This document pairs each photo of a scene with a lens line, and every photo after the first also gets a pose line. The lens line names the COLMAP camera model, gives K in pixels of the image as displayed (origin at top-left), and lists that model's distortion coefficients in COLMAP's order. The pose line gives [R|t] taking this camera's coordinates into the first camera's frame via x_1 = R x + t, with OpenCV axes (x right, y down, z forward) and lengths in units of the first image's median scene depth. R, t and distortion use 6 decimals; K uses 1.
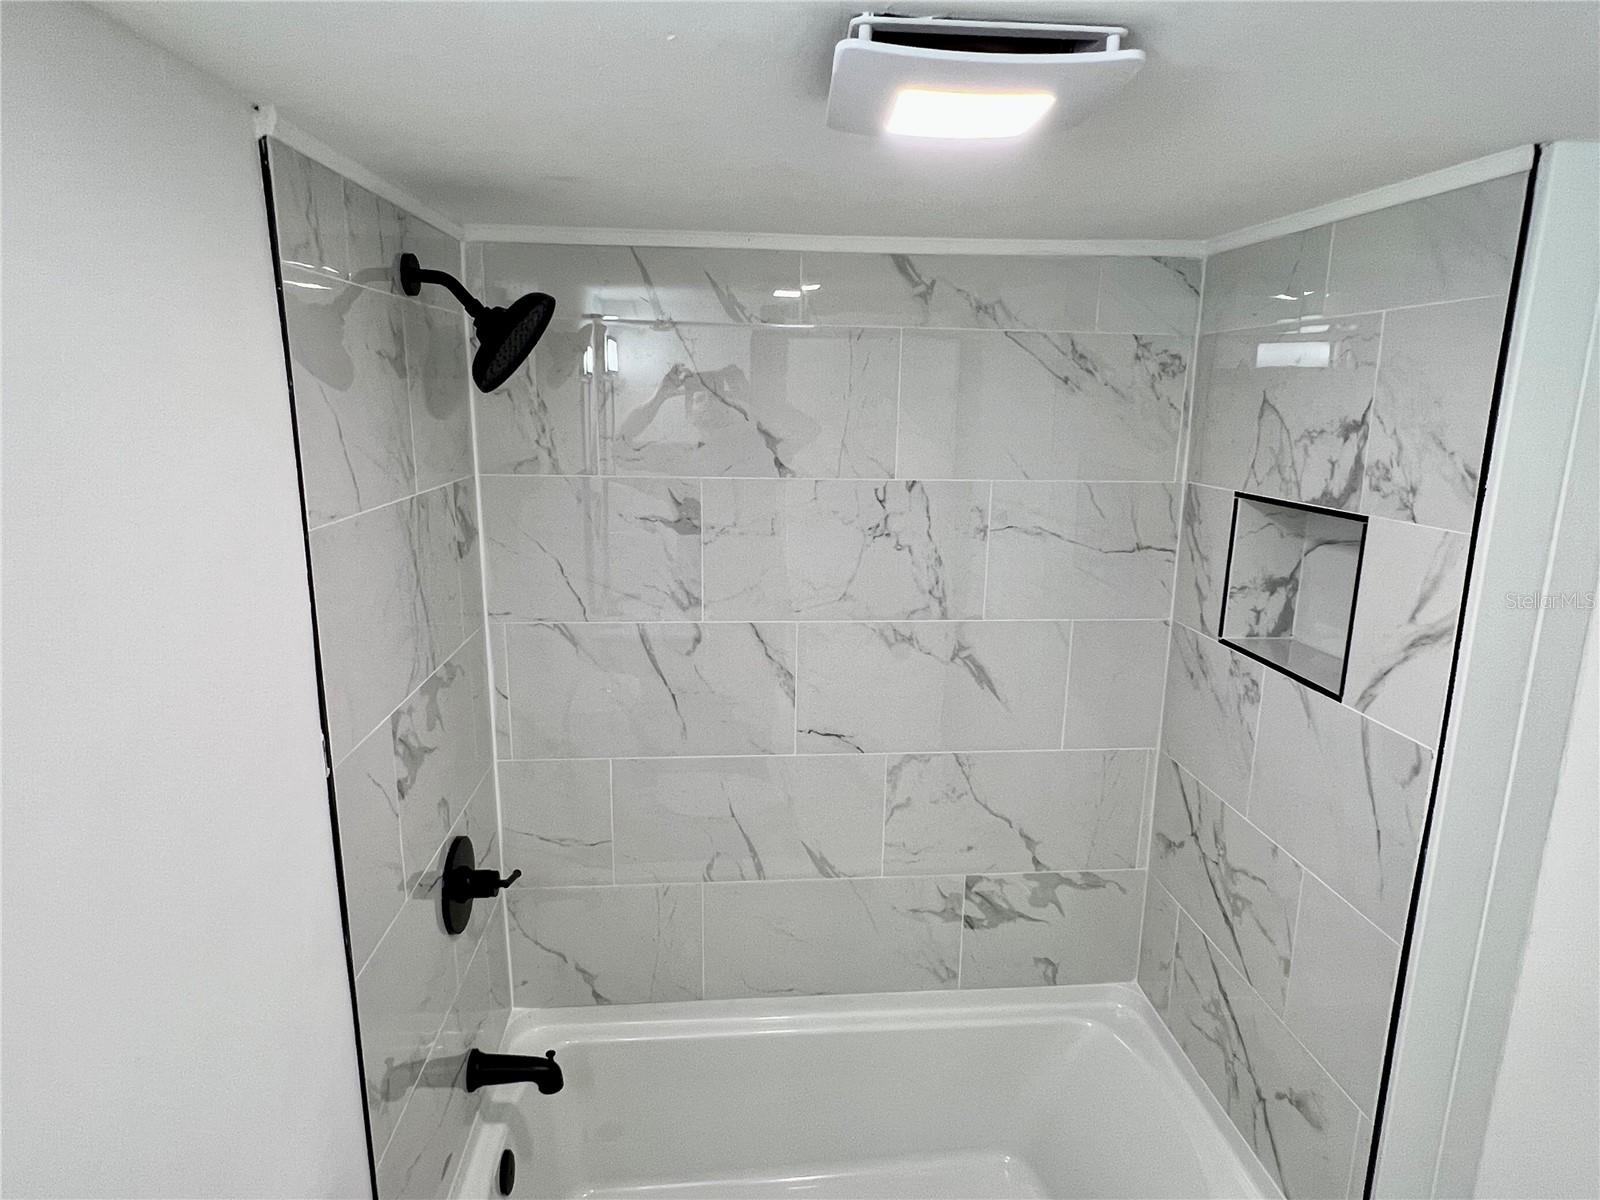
lens RADIAL K [[933.4, 0, 808.9], [0, 933.4, 601.1], [0, 0, 1]] dist [-0.004960, 0.001441]
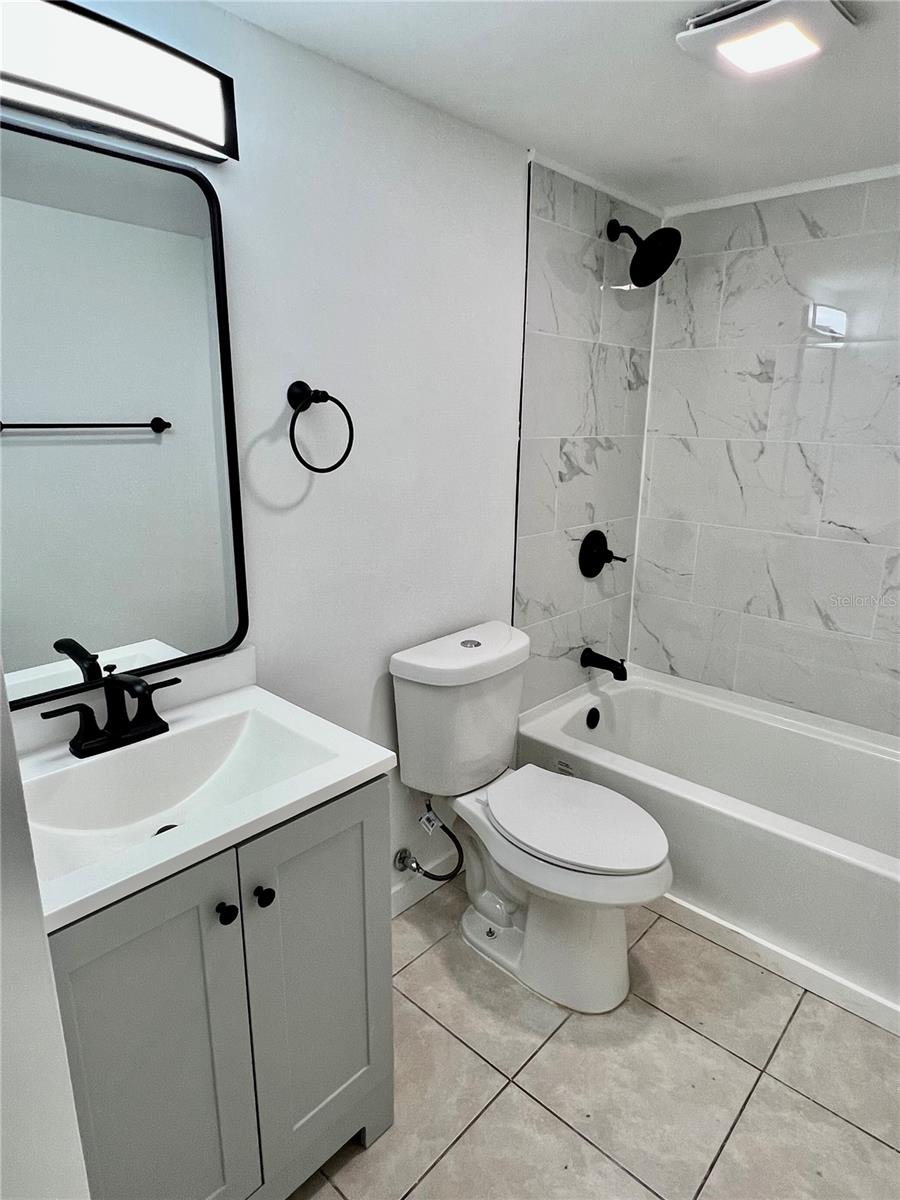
lens RADIAL K [[700.1, 0, 450.5], [0, 700.1, 597.6], [0, 0, 1]] dist [-0.004960, 0.001441]
pose [[0.671422, 0.184496, -0.717742, 0.443694], [-0.167531, 0.981230, 0.095507, 0.269679], [0.721891, 0.056118, 0.689728, -0.205309]]
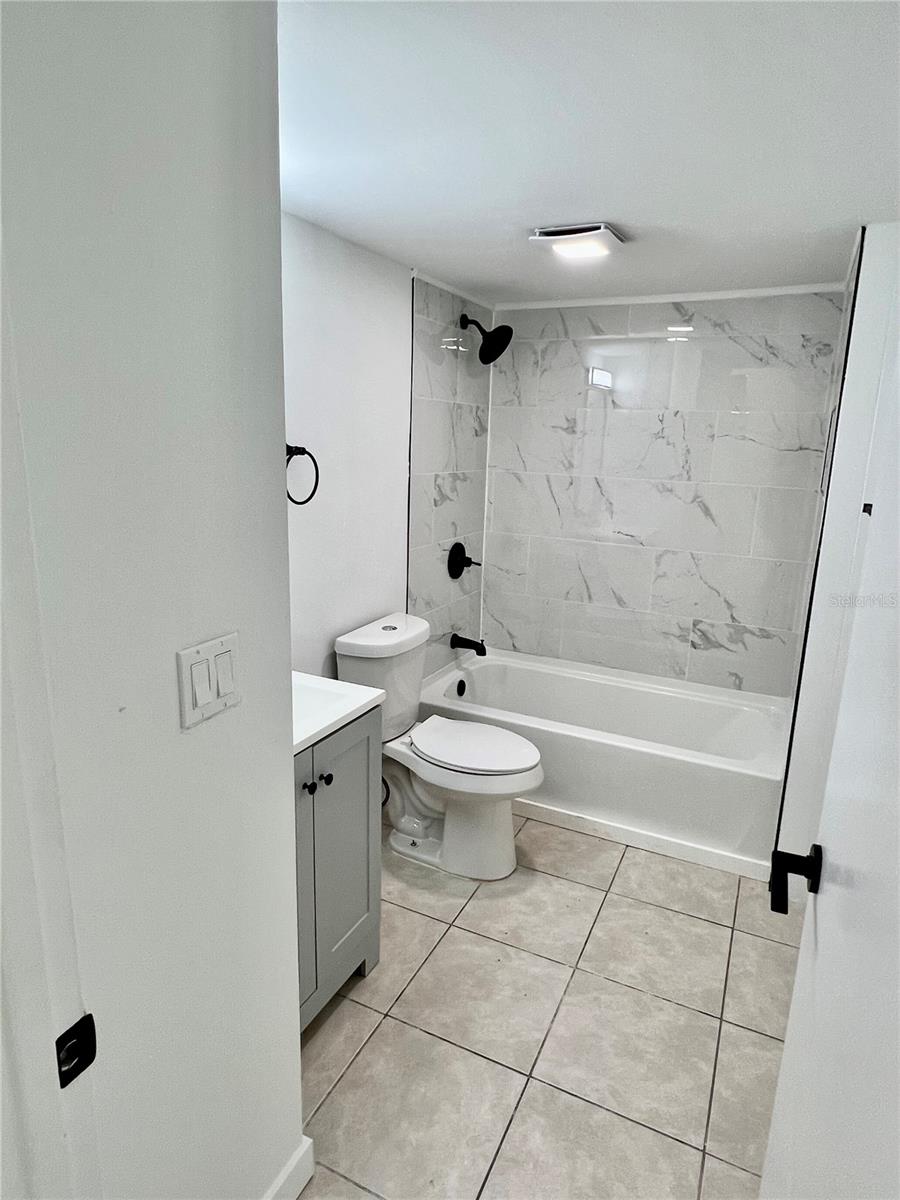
lens RADIAL K [[700.1, 0, 448.8], [0, 700.1, 595.5], [0, 0, 1]] dist [-0.004960, 0.001441]
pose [[0.853759, 0.128312, -0.504610, 0.526409], [-0.133543, 0.990703, 0.025972, 0.312537], [0.503251, 0.045214, 0.862957, -0.598080]]
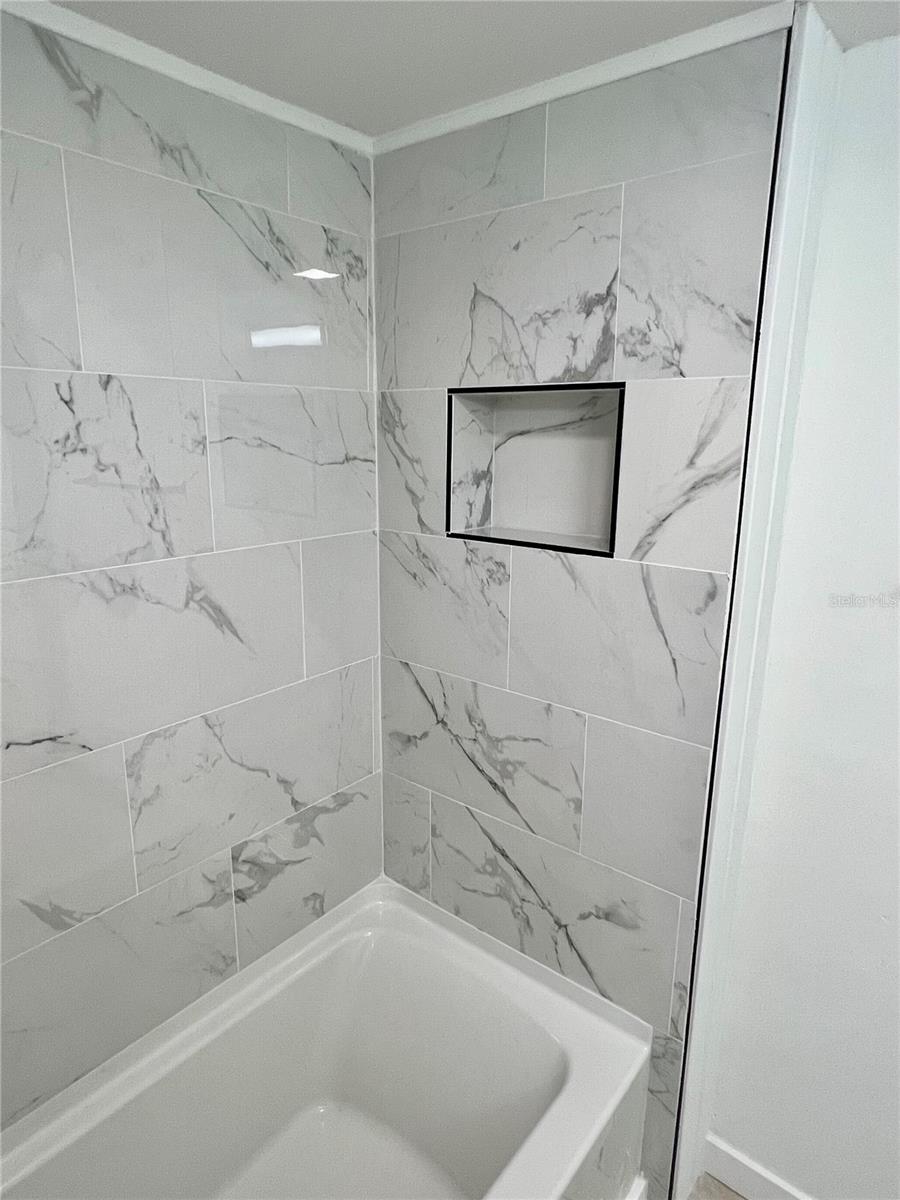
lens RADIAL K [[700.1, 0, 442.9], [0, 700.1, 596.9], [0, 0, 1]] dist [-0.004960, 0.001441]
pose [[0.699847, -0.175121, 0.692493, -0.121004], [0.155574, 0.983577, 0.091505, 0.036579], [-0.697145, 0.043694, 0.715598, 0.428320]]
